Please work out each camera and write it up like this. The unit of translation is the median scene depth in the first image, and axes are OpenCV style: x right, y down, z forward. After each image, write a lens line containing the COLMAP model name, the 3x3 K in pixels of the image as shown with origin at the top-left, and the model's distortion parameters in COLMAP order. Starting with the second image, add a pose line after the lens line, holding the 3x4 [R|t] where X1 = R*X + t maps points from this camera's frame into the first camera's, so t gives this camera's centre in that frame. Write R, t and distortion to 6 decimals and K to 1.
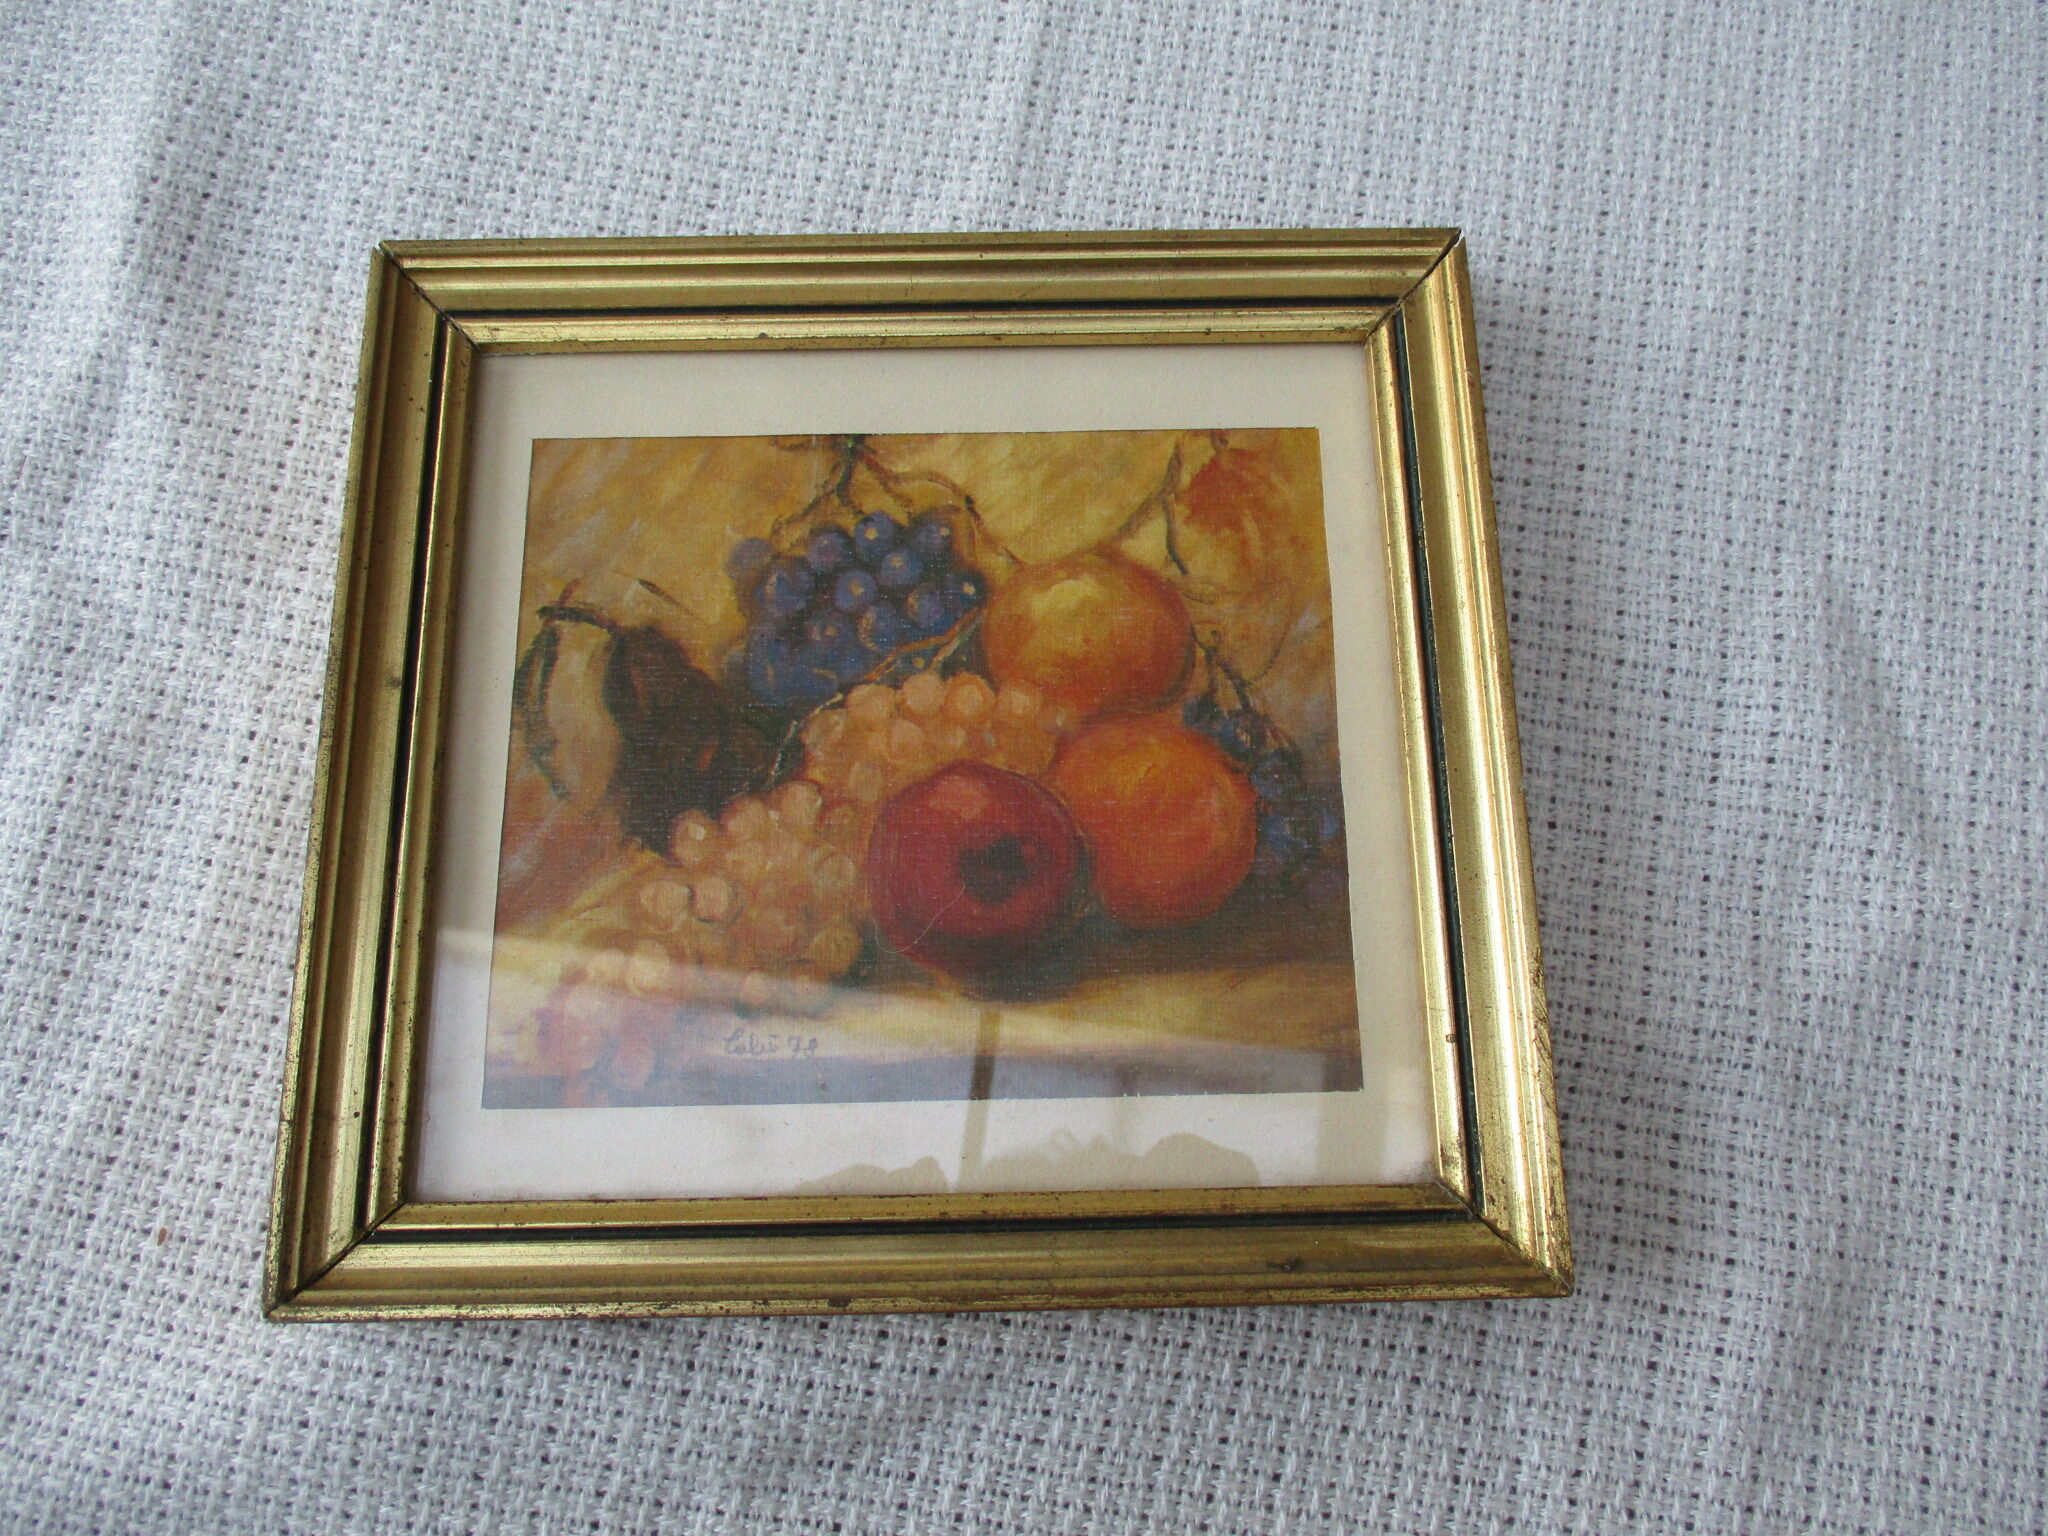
lens RADIAL K [[1816.8, 0, 1031.0], [0, 1816.8, 772.2], [0, 0, 1]] dist [-0.002942, -0.038466]
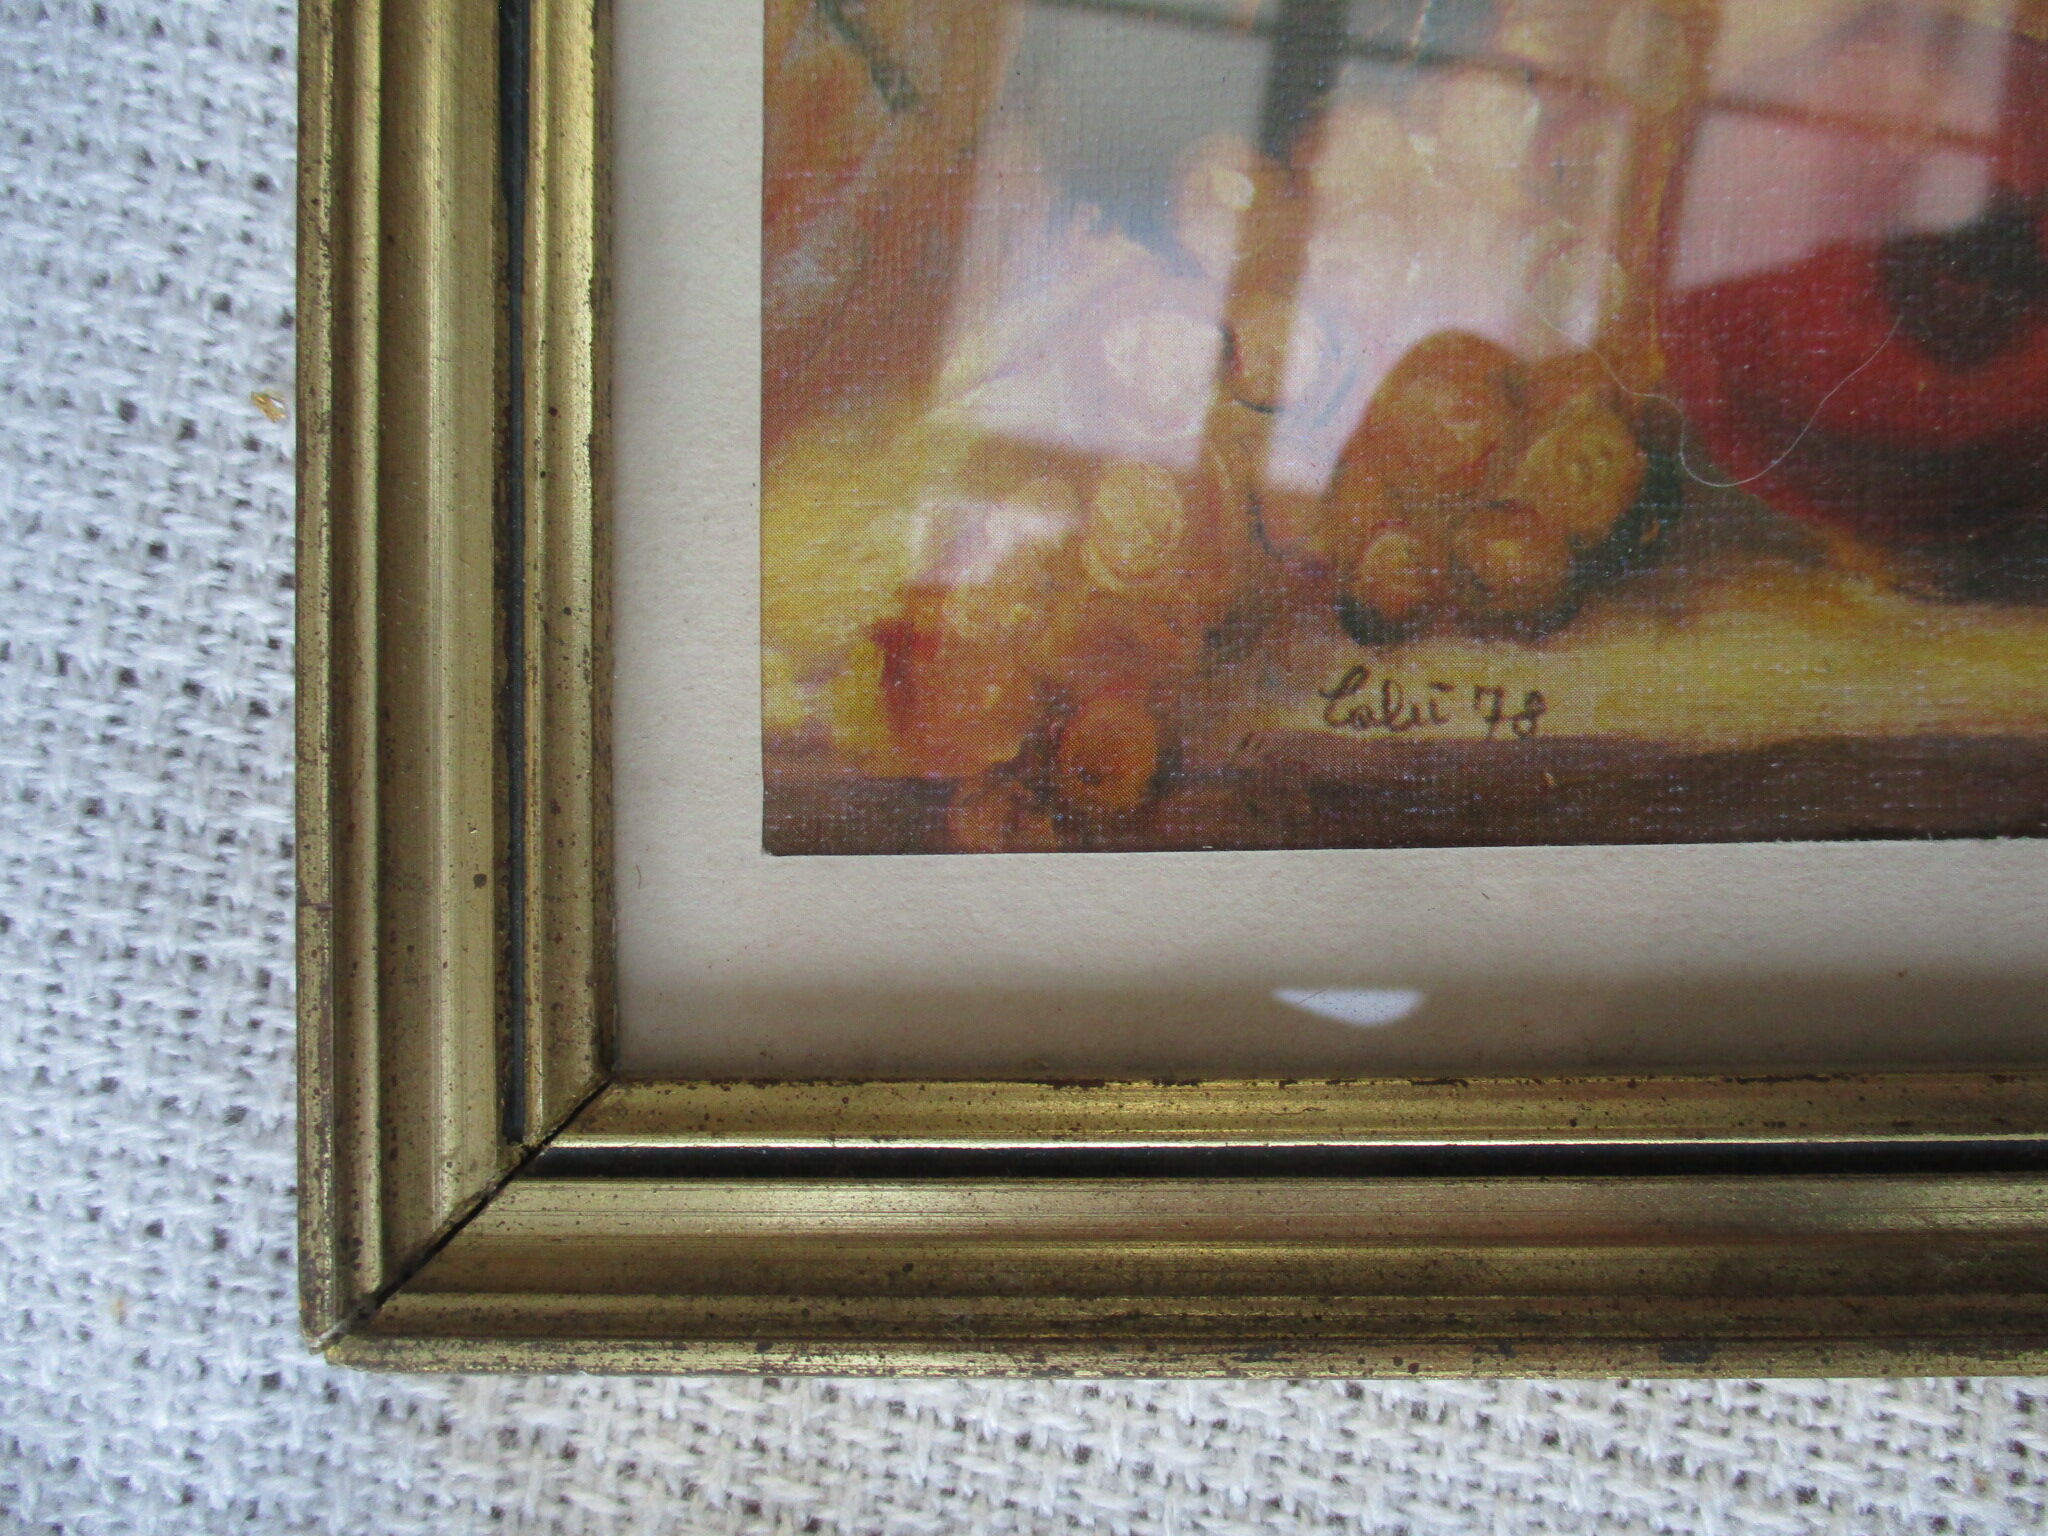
lens RADIAL K [[1816.8, 0, 1031.0], [0, 1816.8, 772.2], [0, 0, 1]] dist [-0.002942, -0.038466]
pose [[0.998849, 0.005288, -0.047664, -0.196444], [0.007774, 0.962901, 0.269744, 0.045656], [0.047323, -0.269804, 0.961752, 0.532402]]
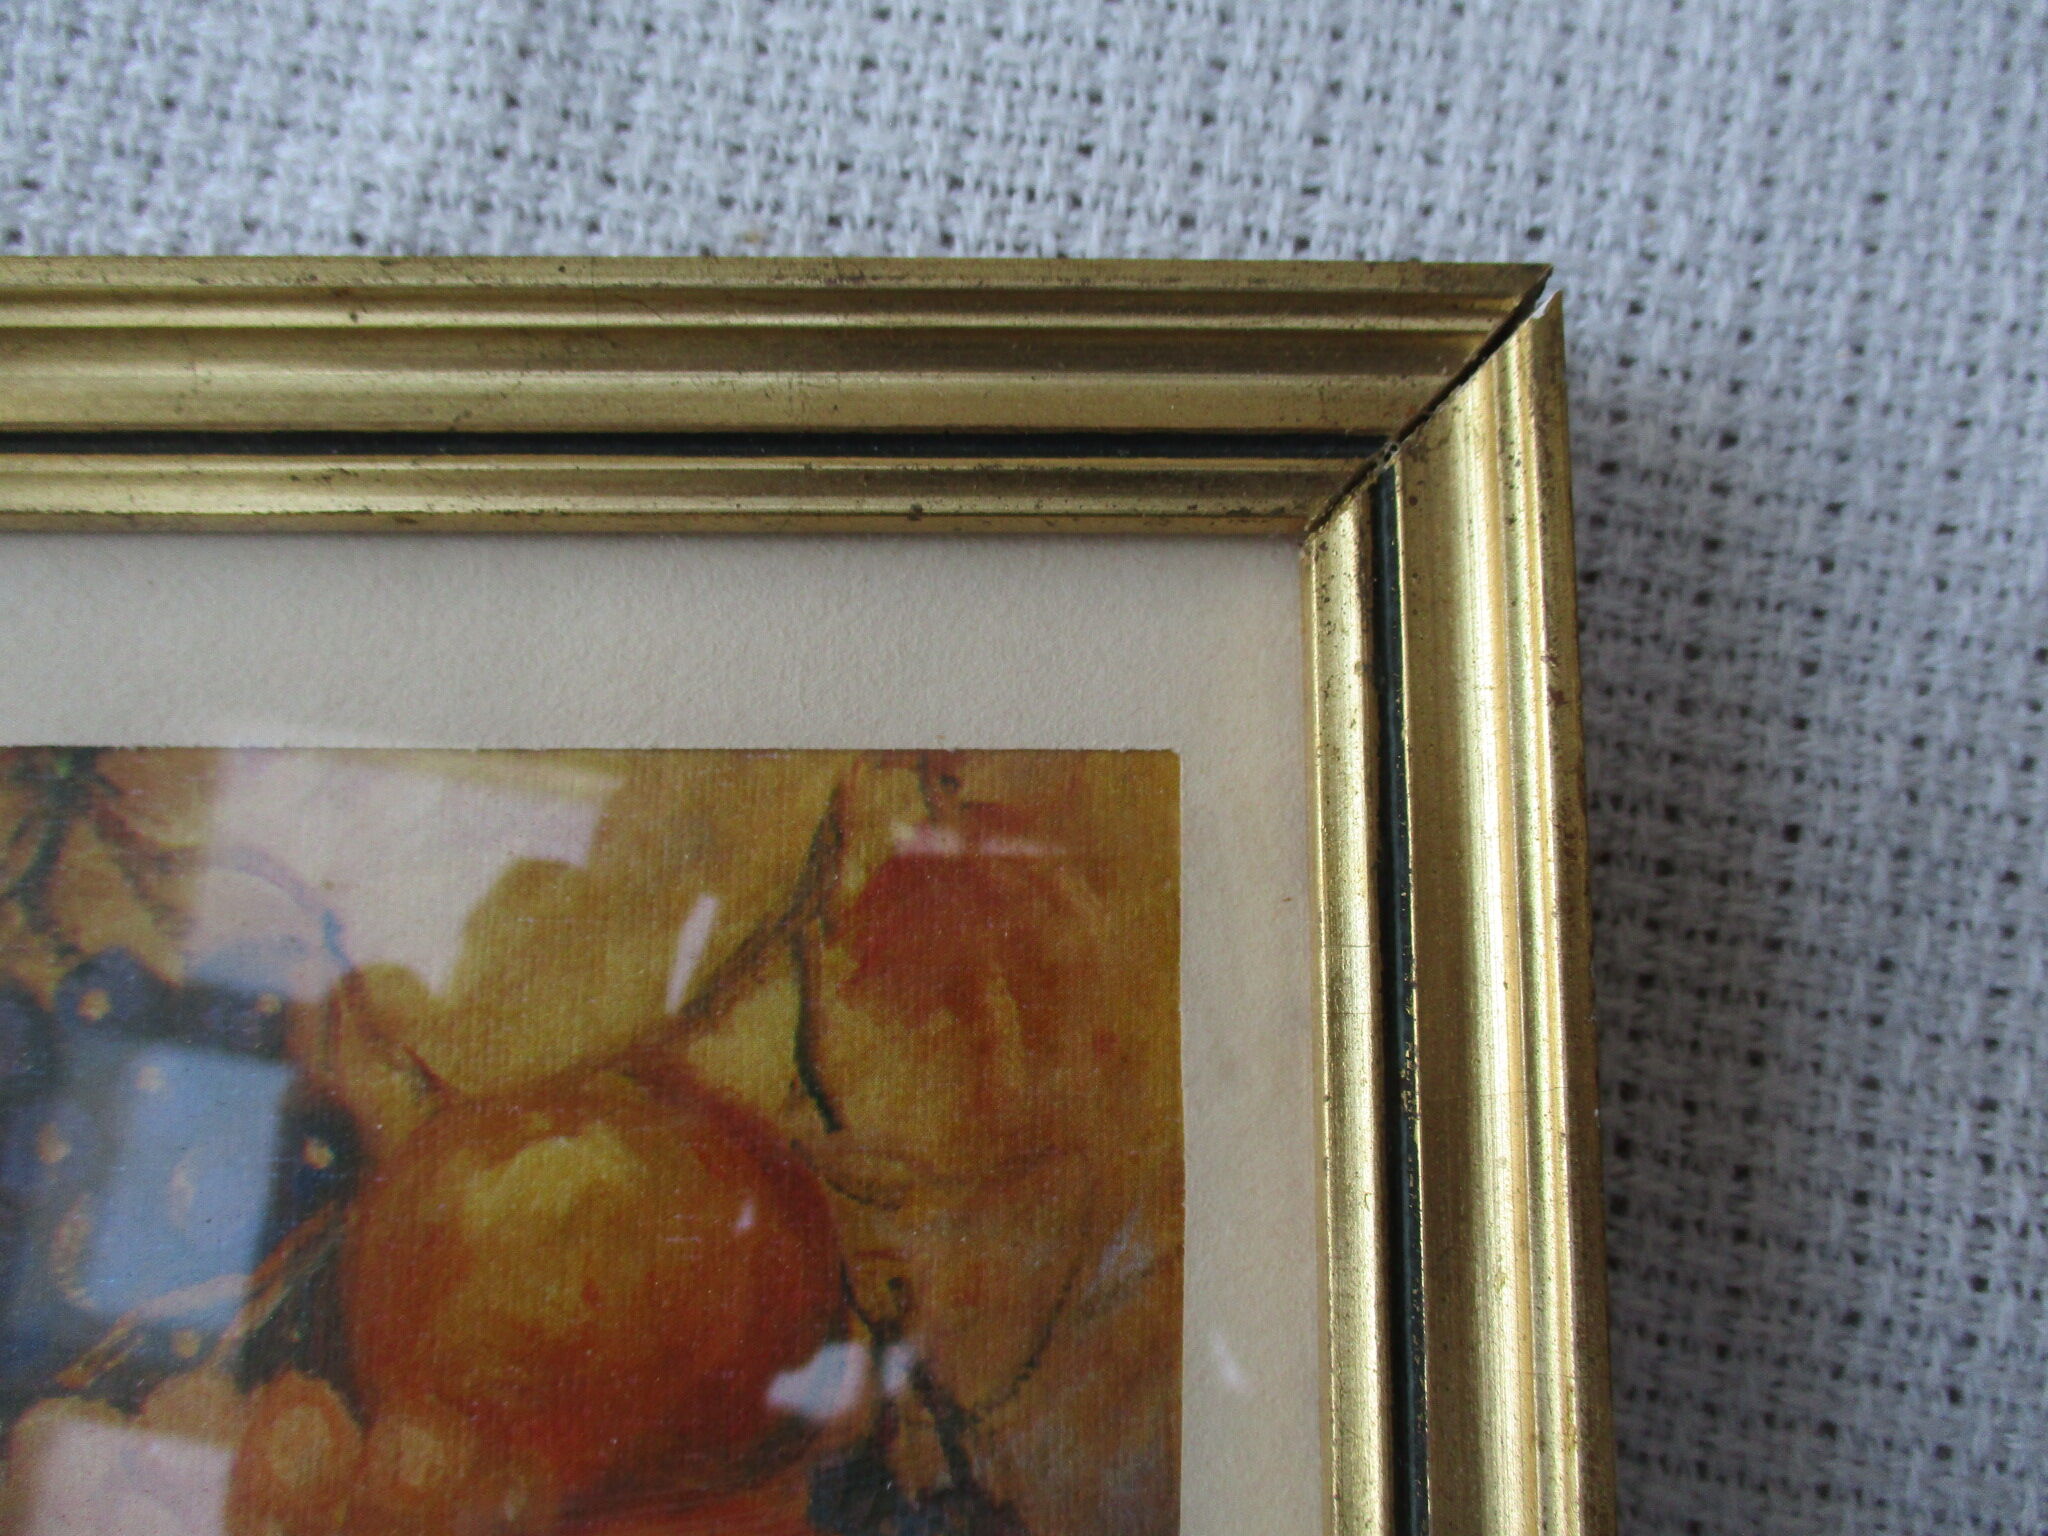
lens RADIAL K [[1816.8, 0, 1031.0], [0, 1816.8, 772.2], [0, 0, 1]] dist [-0.002942, -0.038466]
pose [[0.999716, 0.023156, -0.005558, 0.127914], [-0.022100, 0.989088, 0.145658, -0.247701], [0.008870, -0.145494, 0.989319, 0.590656]]
